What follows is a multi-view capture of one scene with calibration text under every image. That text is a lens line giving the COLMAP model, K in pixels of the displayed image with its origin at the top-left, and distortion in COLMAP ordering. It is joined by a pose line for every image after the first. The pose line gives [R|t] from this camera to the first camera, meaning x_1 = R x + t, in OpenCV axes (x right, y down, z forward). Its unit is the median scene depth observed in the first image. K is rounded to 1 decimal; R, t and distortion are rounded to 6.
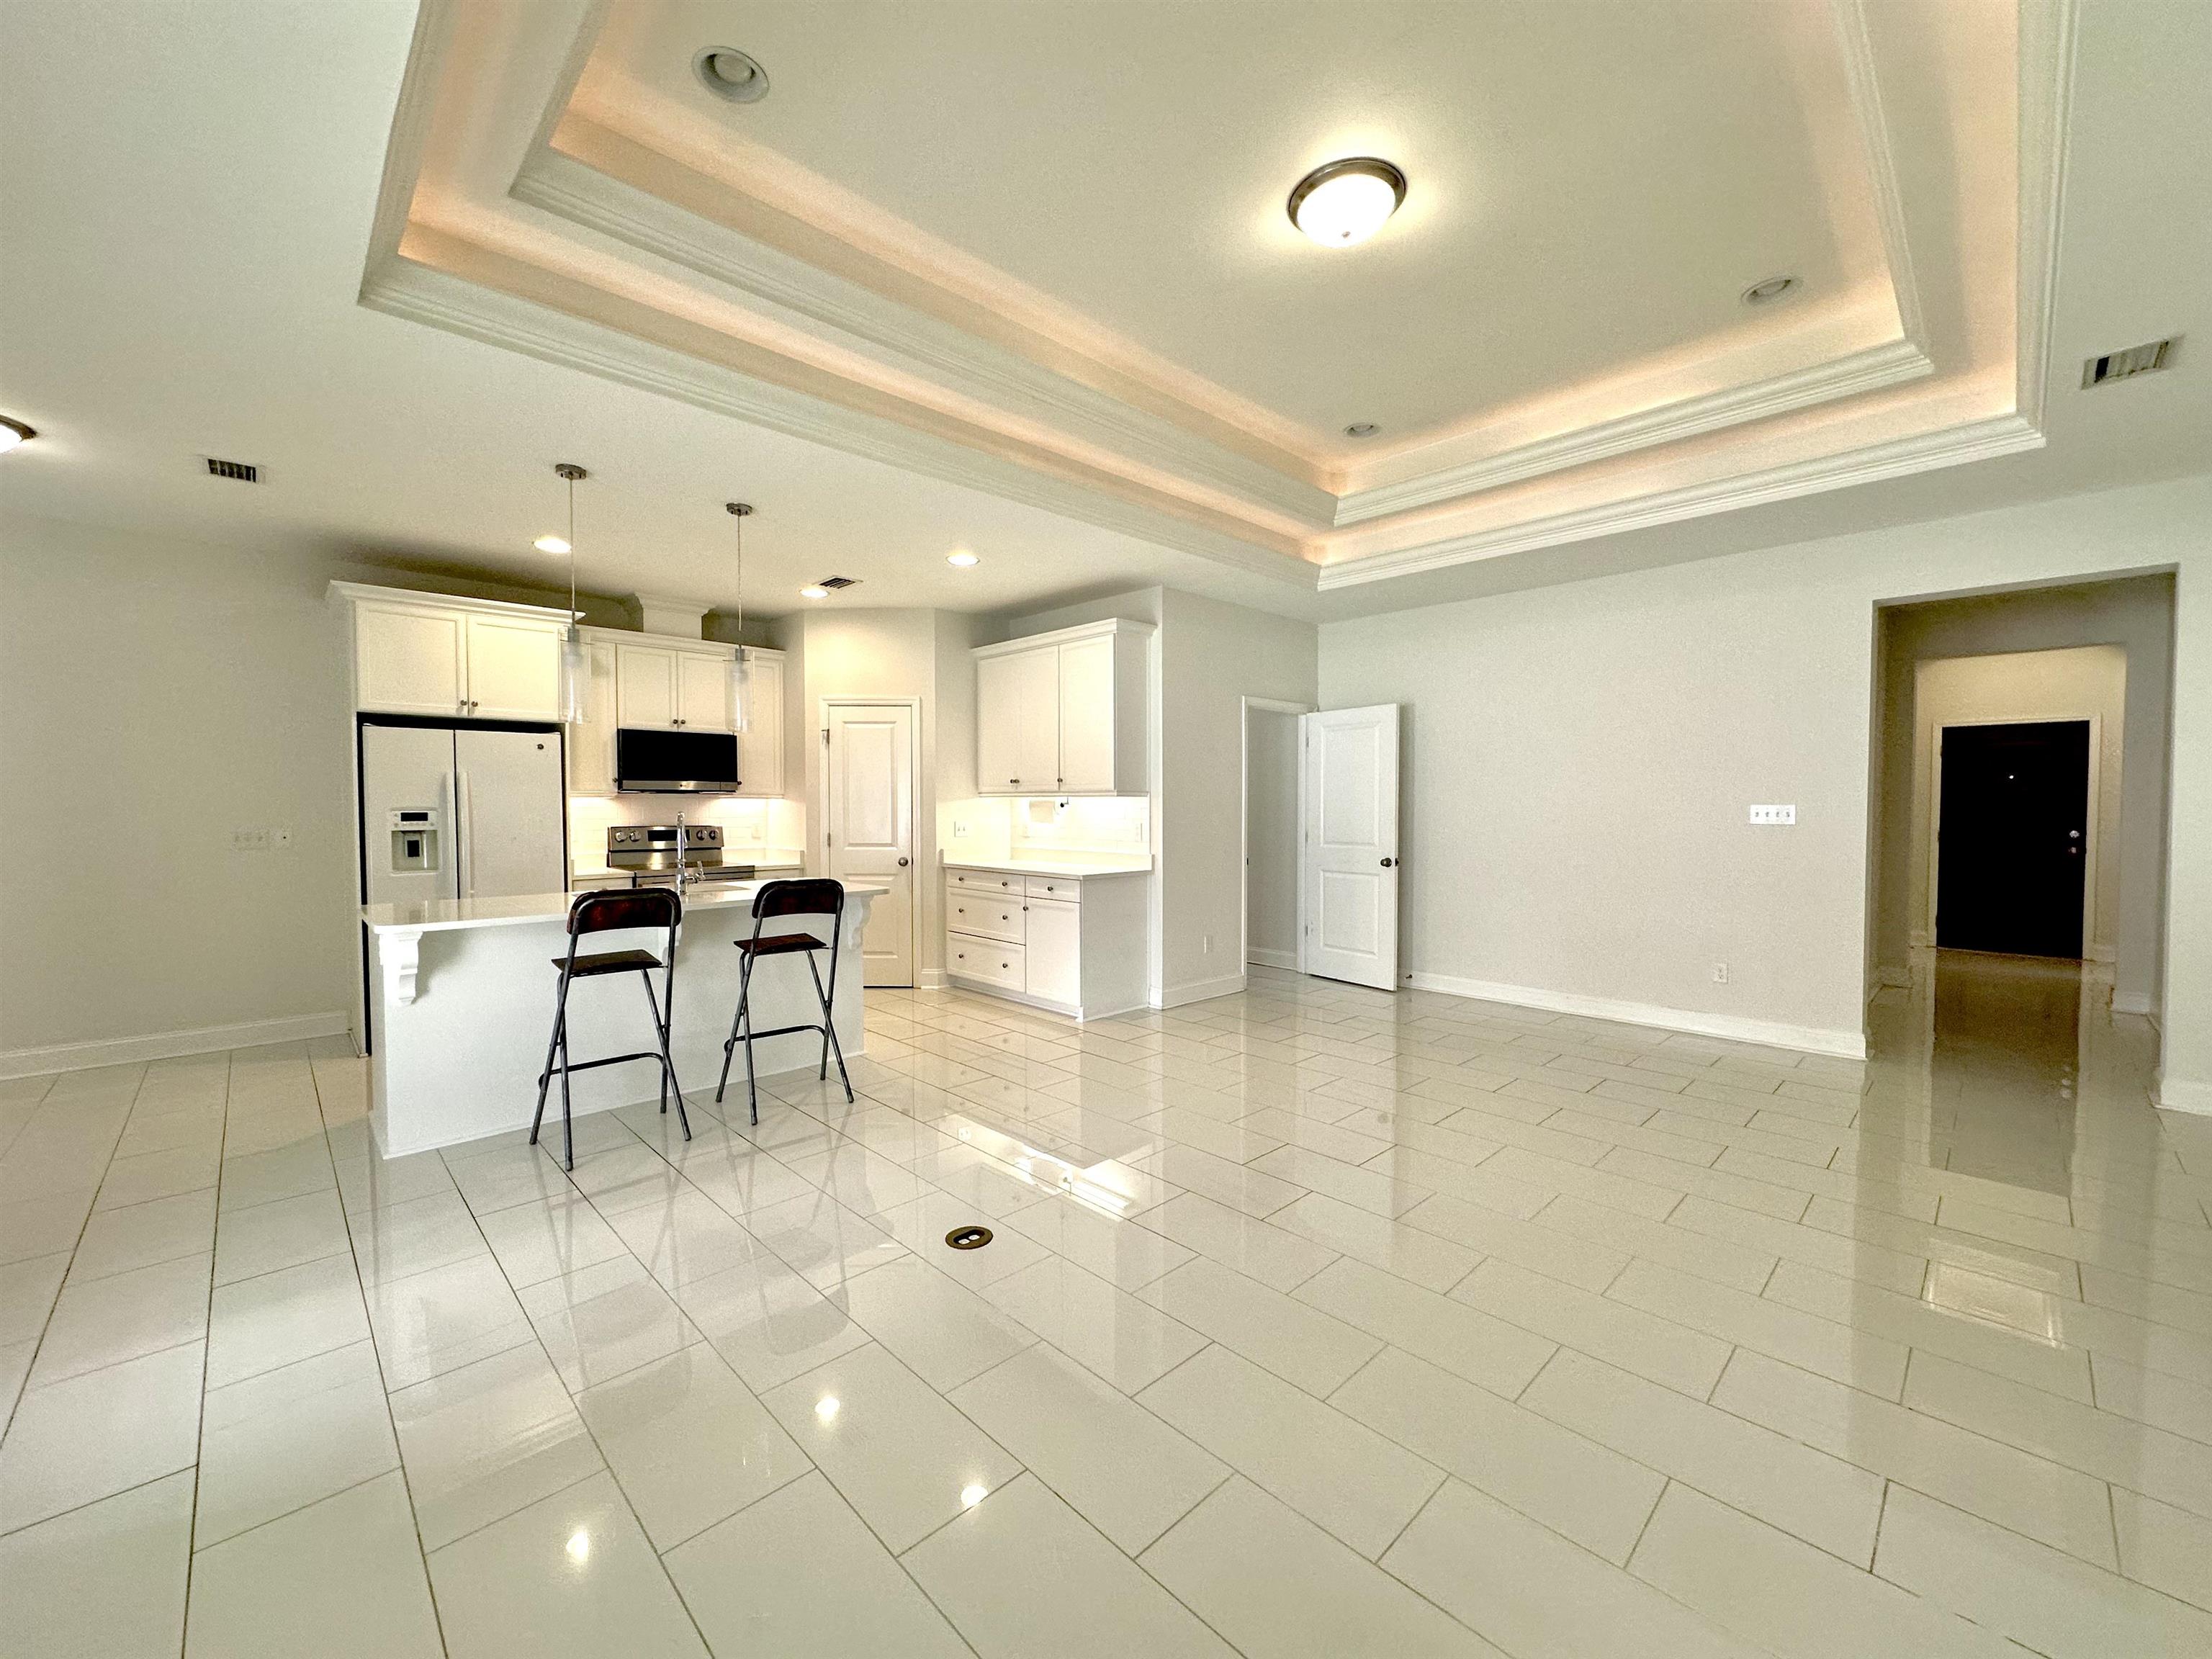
lens RADIAL K [[876.8, 0, 1109.9], [0, 876.8, 835.4], [0, 0, 1]] dist [-0.007349, 0.000112]
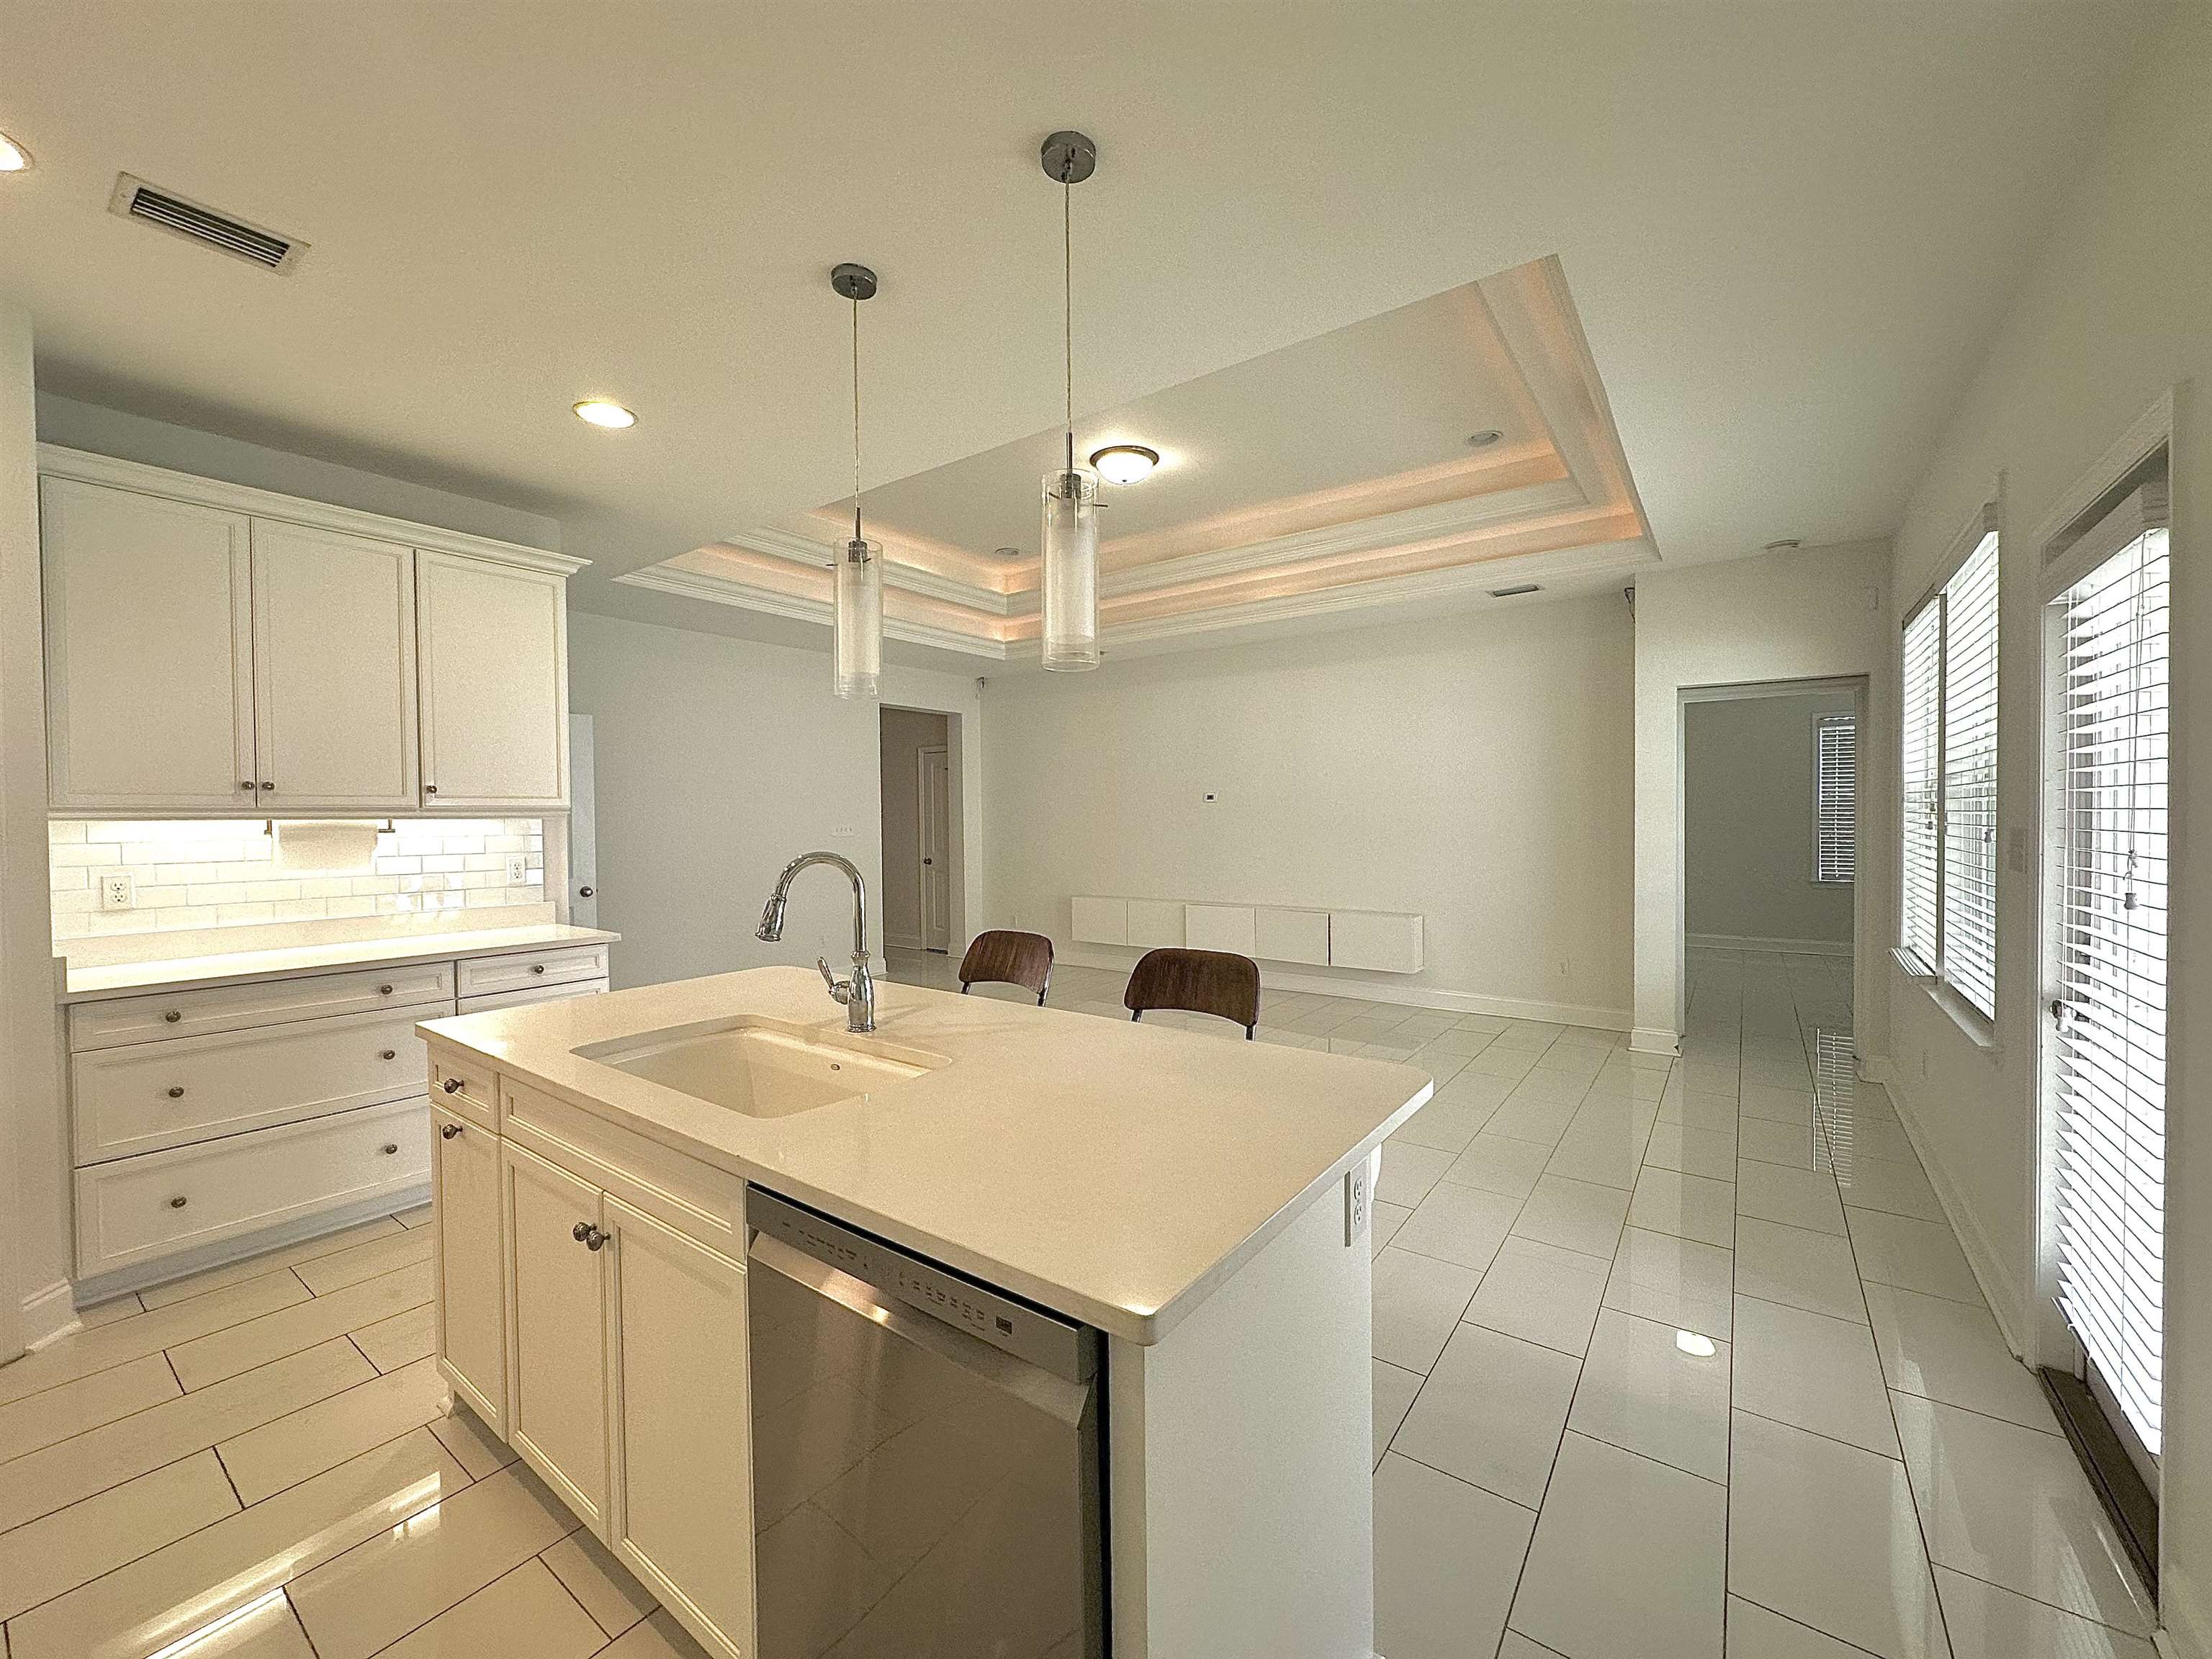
lens RADIAL K [[876.8, 0, 1103.5], [0, 876.8, 826.7], [0, 0, 1]] dist [-0.007349, 0.000112]
pose [[-0.162859, -0.010965, 0.986588, -0.884034], [0.041397, 0.998982, 0.017936, -0.040168], [-0.985780, 0.043762, -0.162240, 0.854446]]
